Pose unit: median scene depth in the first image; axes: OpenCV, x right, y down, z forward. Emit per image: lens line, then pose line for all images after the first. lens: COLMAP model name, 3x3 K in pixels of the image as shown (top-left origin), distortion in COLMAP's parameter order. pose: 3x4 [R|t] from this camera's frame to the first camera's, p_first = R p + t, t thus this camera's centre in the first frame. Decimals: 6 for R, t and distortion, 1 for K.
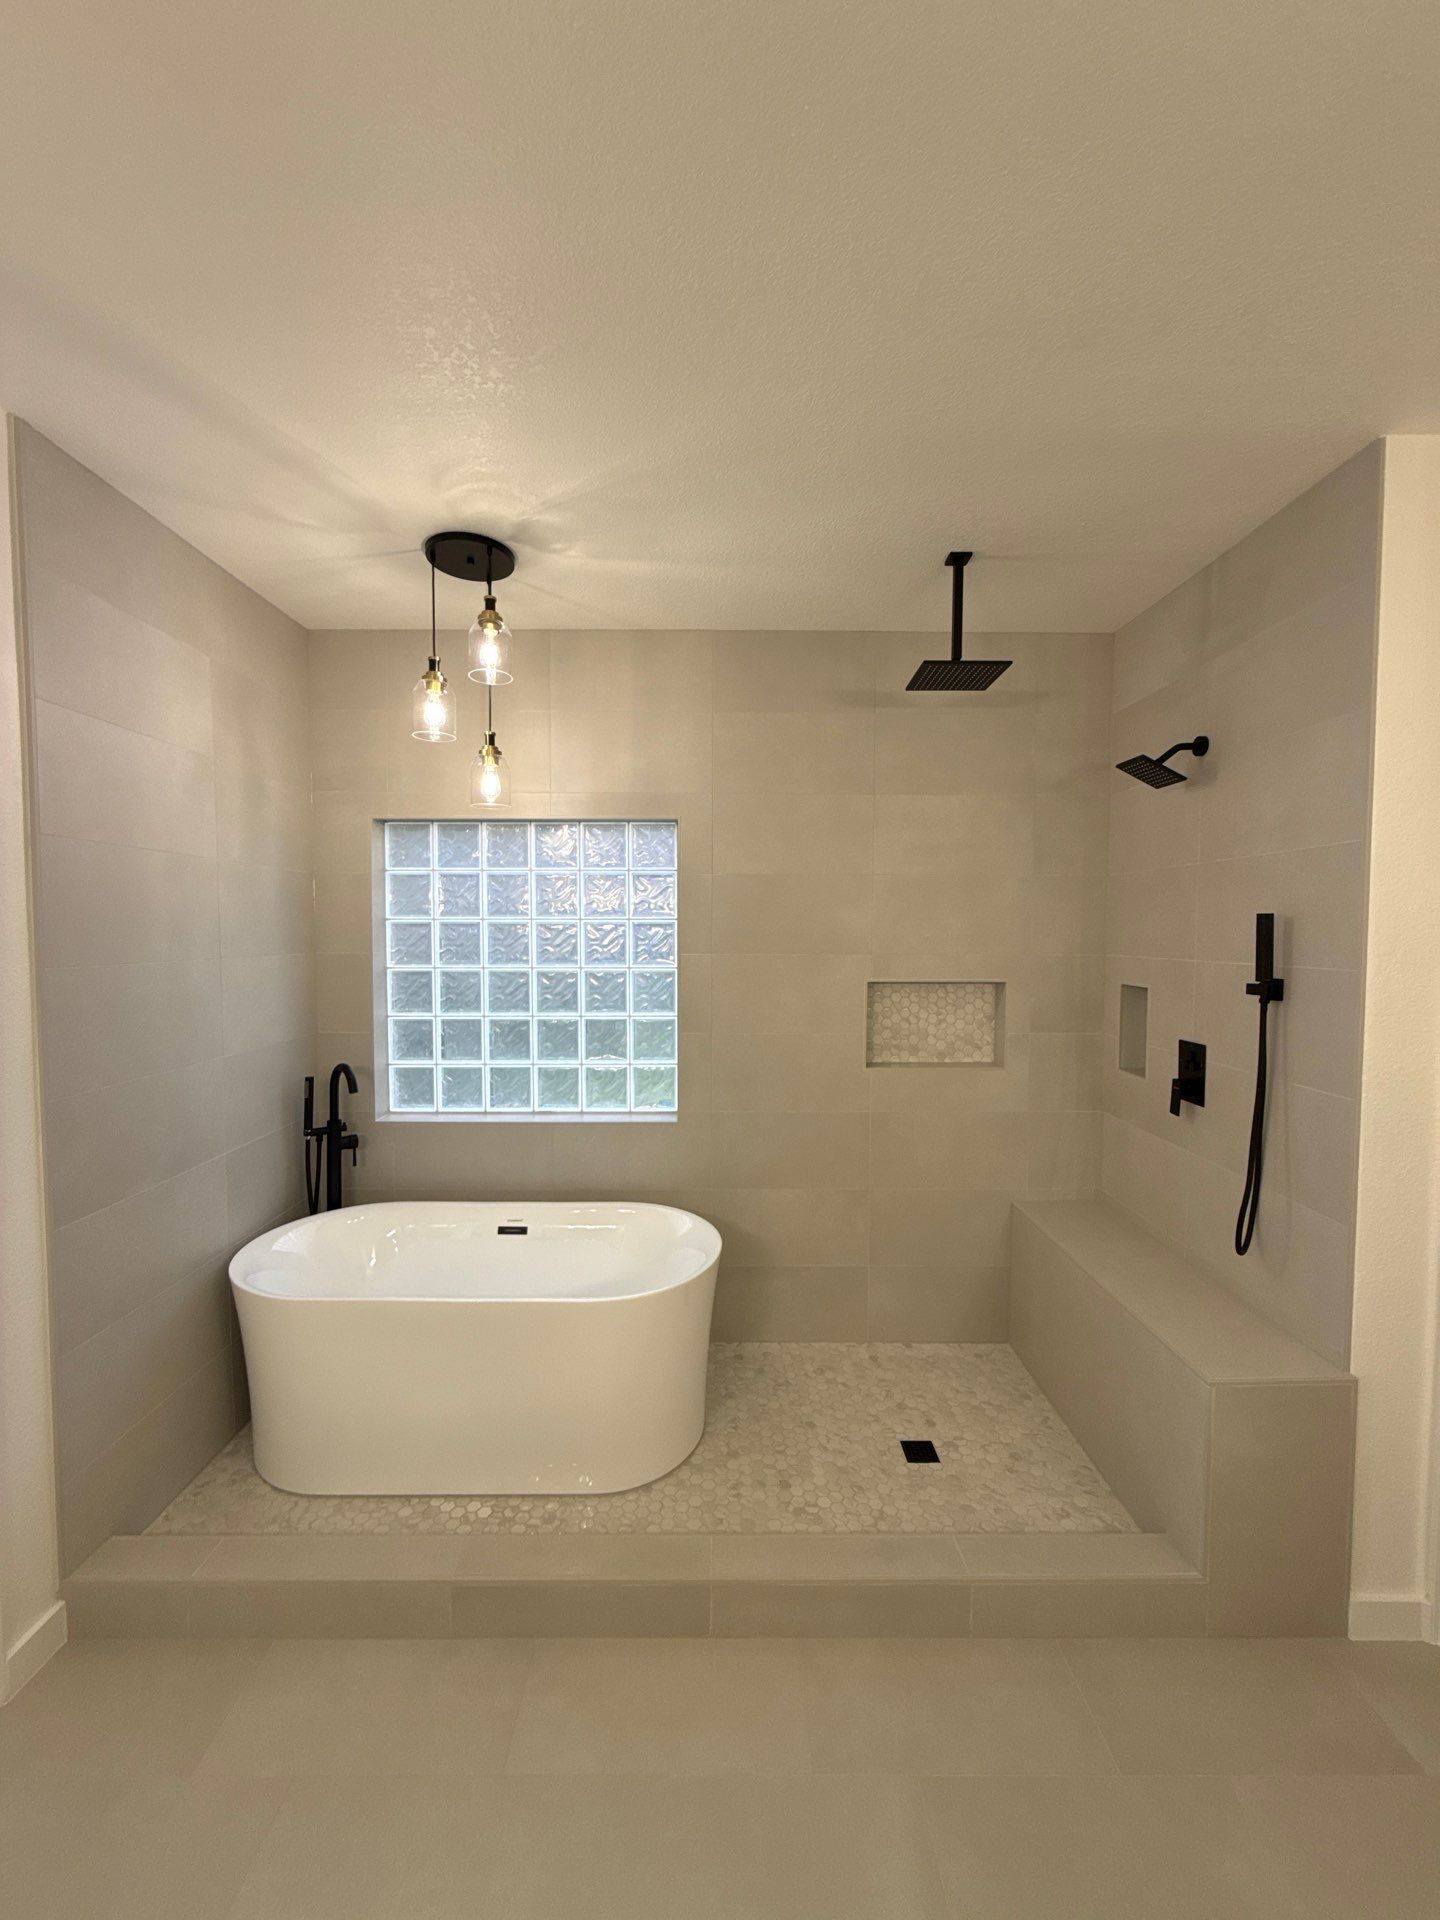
lens RADIAL K [[760.5, 0, 722.3], [0, 760.5, 965.1], [0, 0, 1]] dist [0.002119, -0.000458]
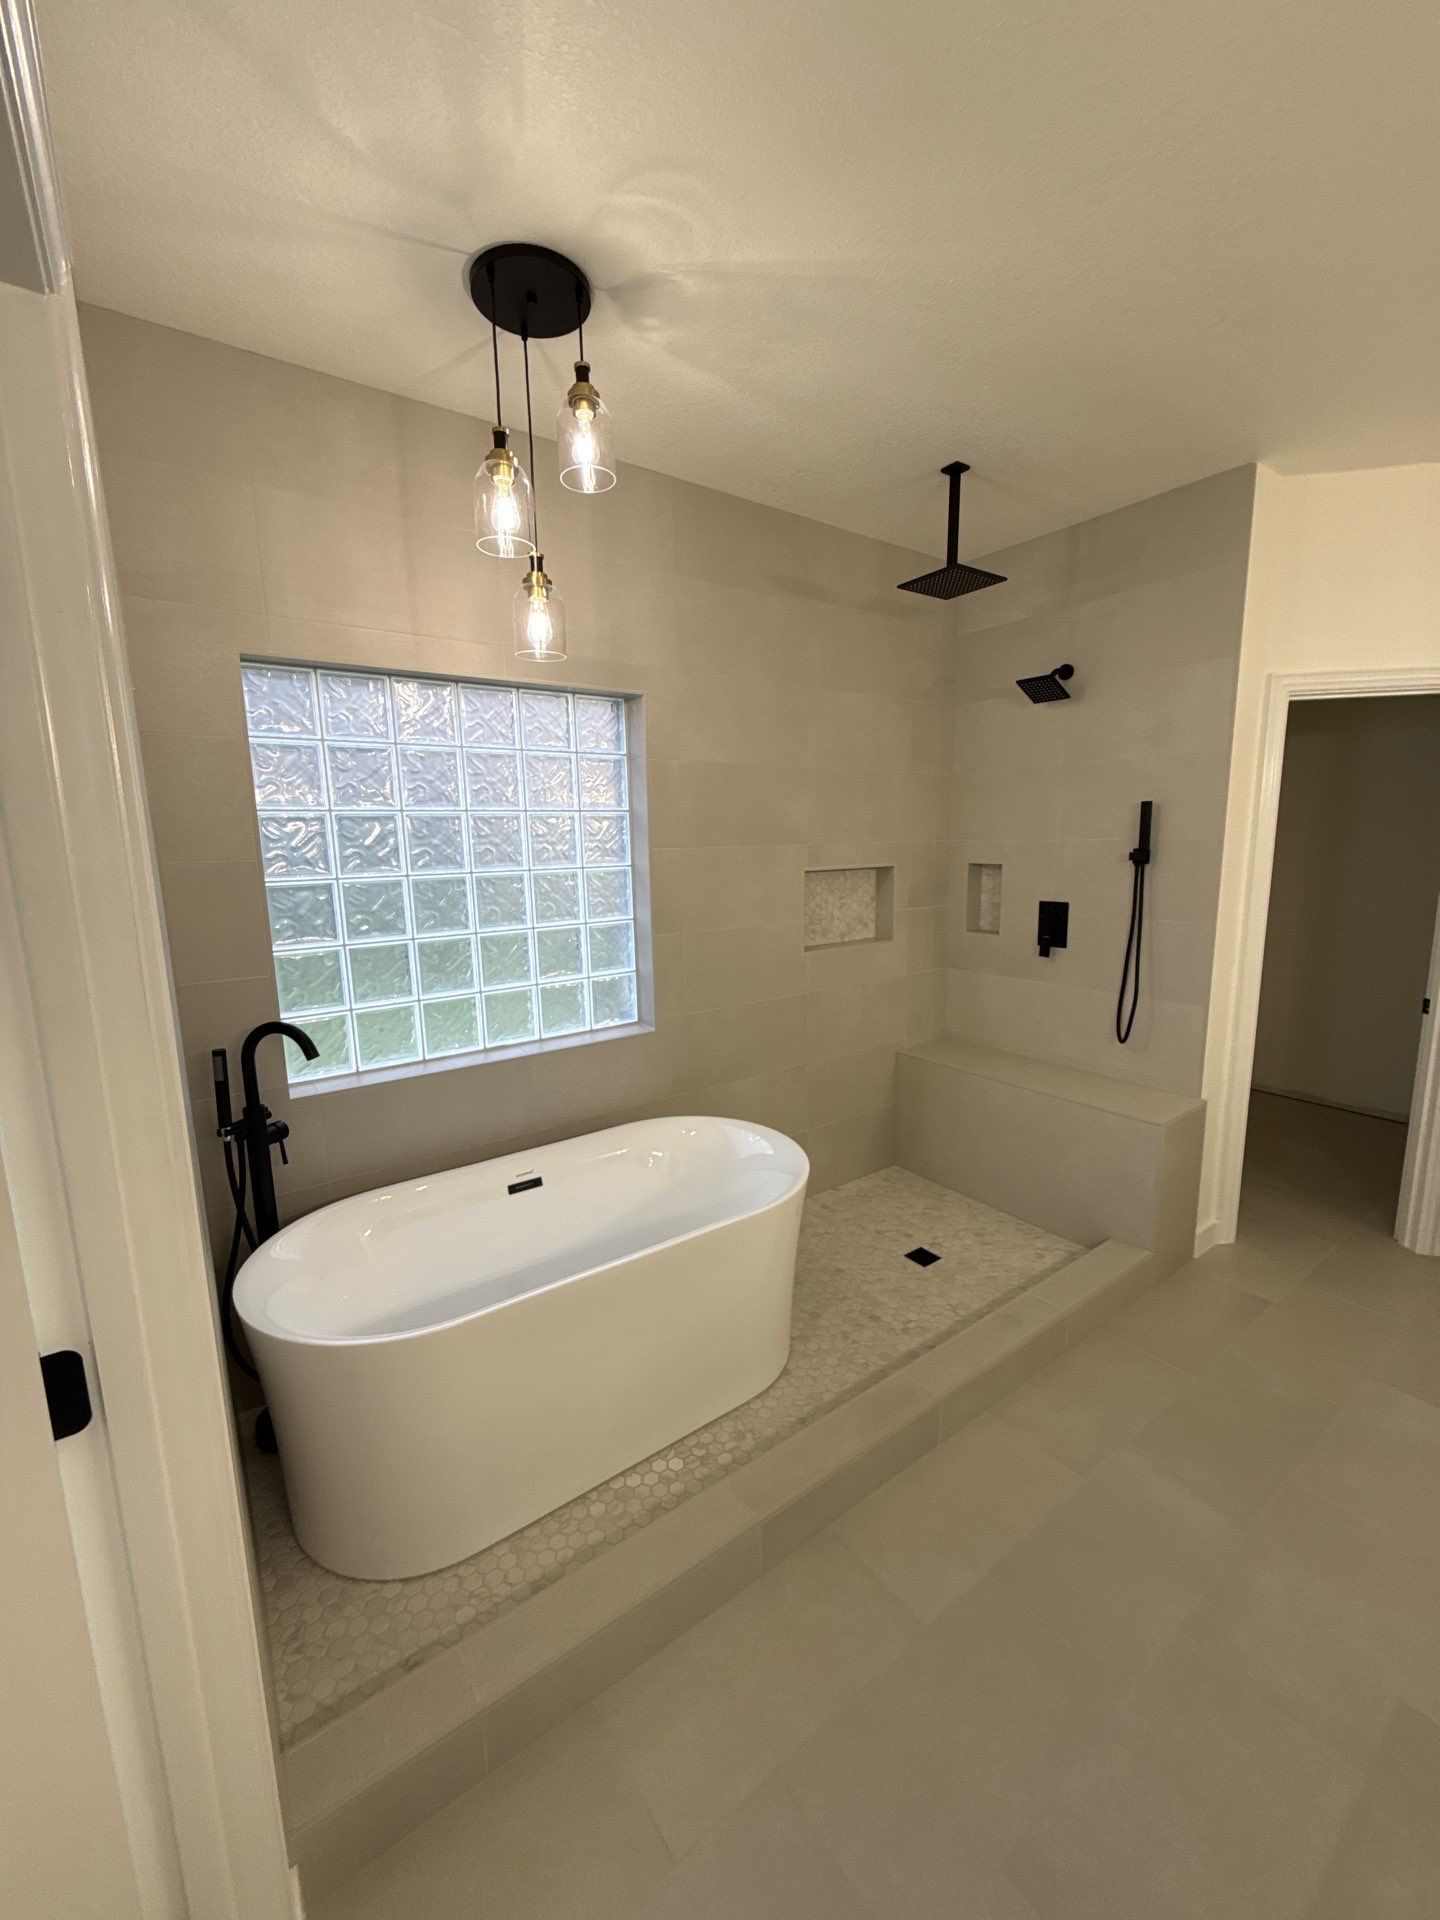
lens RADIAL K [[760.5, 0, 721.8], [0, 760.5, 964.8], [0, 0, 1]] dist [0.002119, -0.000458]
pose [[0.813426, -0.113413, 0.570505, -0.630246], [0.046259, 0.990314, 0.130913, 0.008957], [-0.579827, -0.080097, 0.810793, 0.243335]]
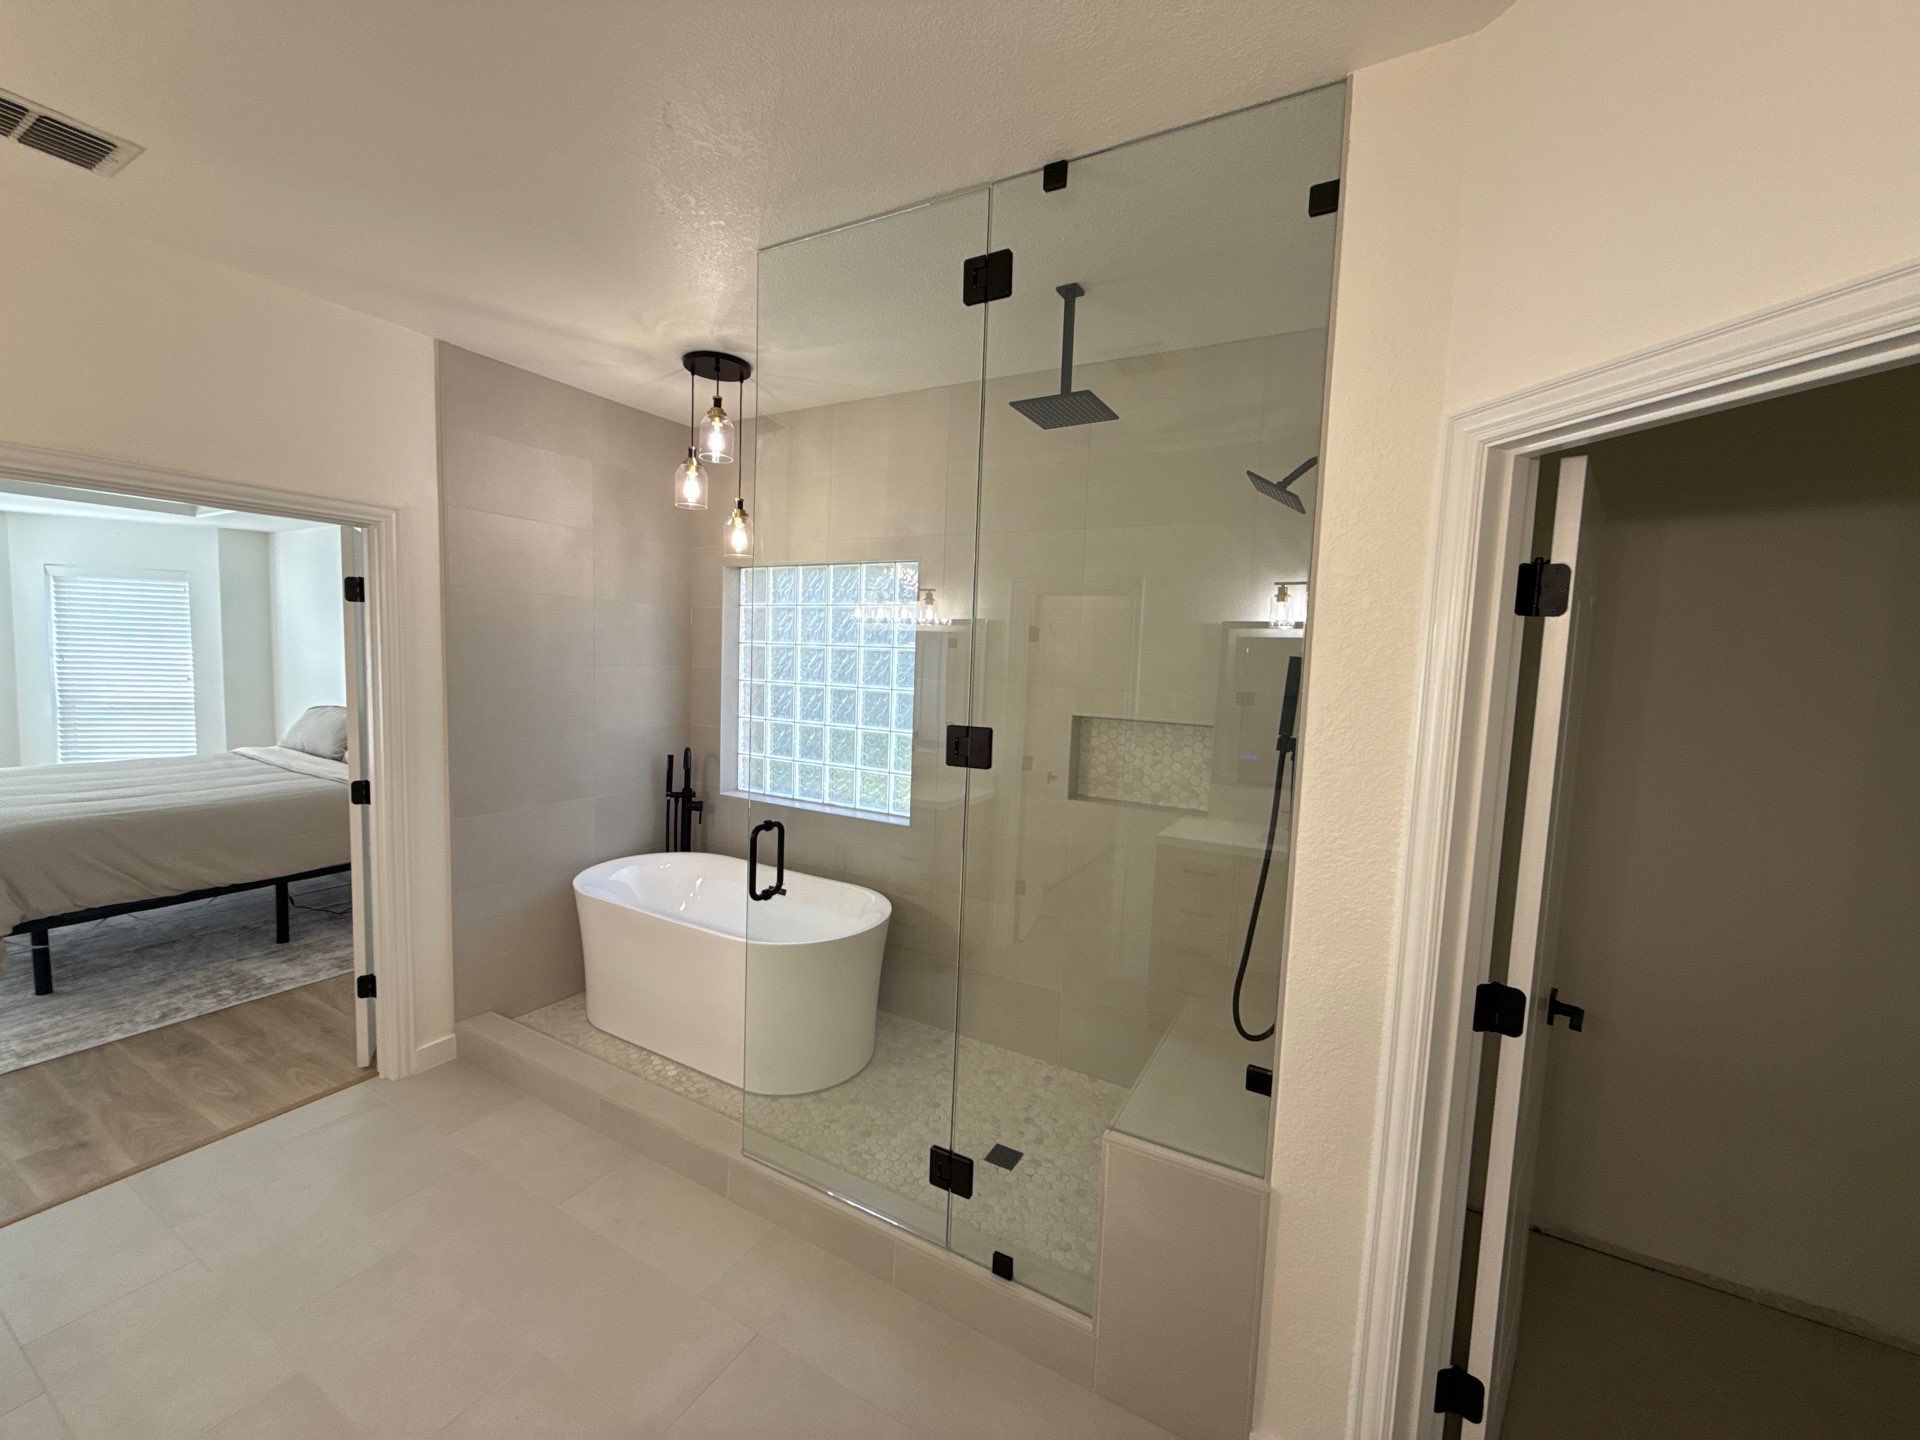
lens RADIAL K [[760.5, 0, 963.6], [0, 760.5, 719.7], [0, 0, 1]] dist [0.002119, -0.000458]
pose [[0.869567, 0.071532, -0.488607, 0.680455], [-0.056636, 0.997370, 0.045221, -0.011871], [0.490557, -0.011650, 0.871331, 0.055985]]
